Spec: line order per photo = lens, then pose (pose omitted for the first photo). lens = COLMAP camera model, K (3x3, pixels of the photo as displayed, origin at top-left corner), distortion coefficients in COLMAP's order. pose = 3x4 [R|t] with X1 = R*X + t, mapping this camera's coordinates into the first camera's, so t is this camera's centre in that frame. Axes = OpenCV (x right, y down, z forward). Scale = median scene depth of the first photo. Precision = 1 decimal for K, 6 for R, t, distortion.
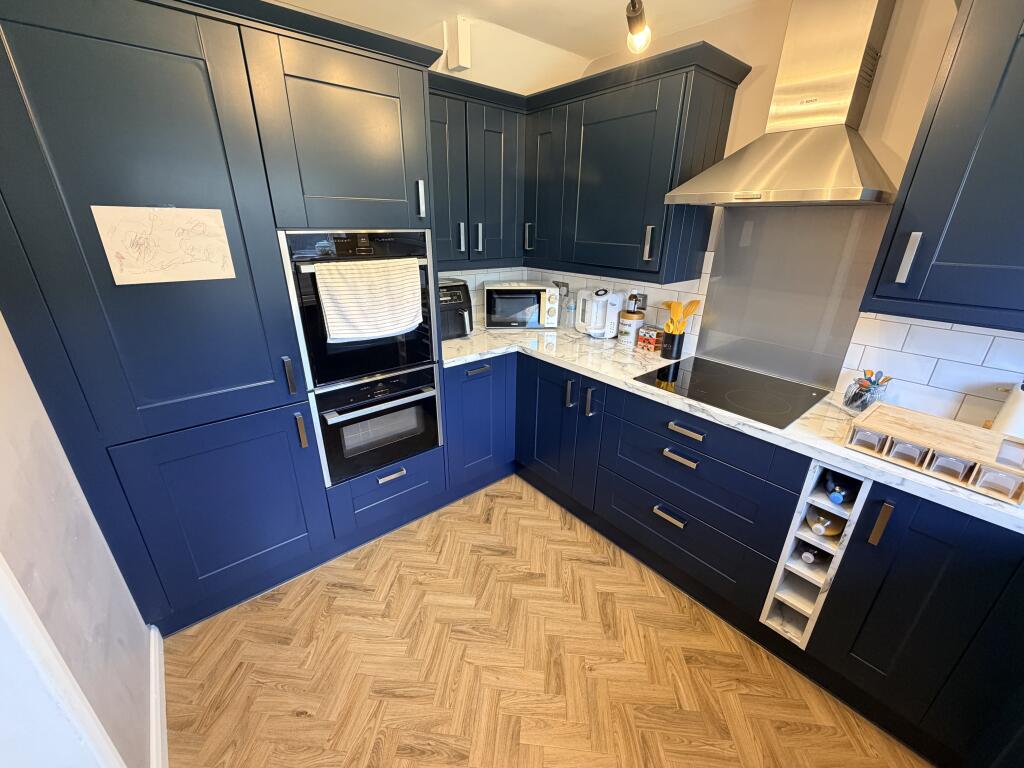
lens RADIAL K [[405.7, 0, 512.0], [0, 405.7, 384.0], [0, 0, 1]] dist [0.001381, 0.000145]
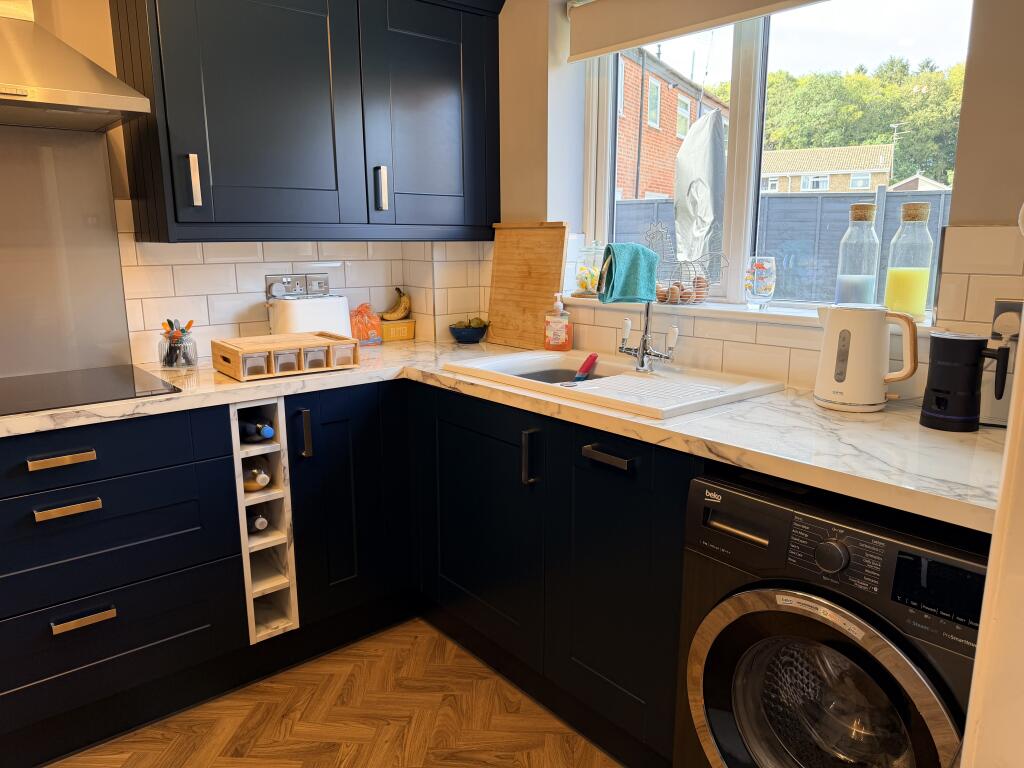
lens RADIAL K [[729.1, 0, 512.0], [0, 729.1, 384.0], [0, 0, 1]] dist [0.004653, 0.000633]
pose [[-0.003662, -0.214170, 0.976790, -0.683228], [0.374687, 0.905343, 0.199910, 0.053214], [-0.927144, 0.366722, 0.076931, 0.282424]]
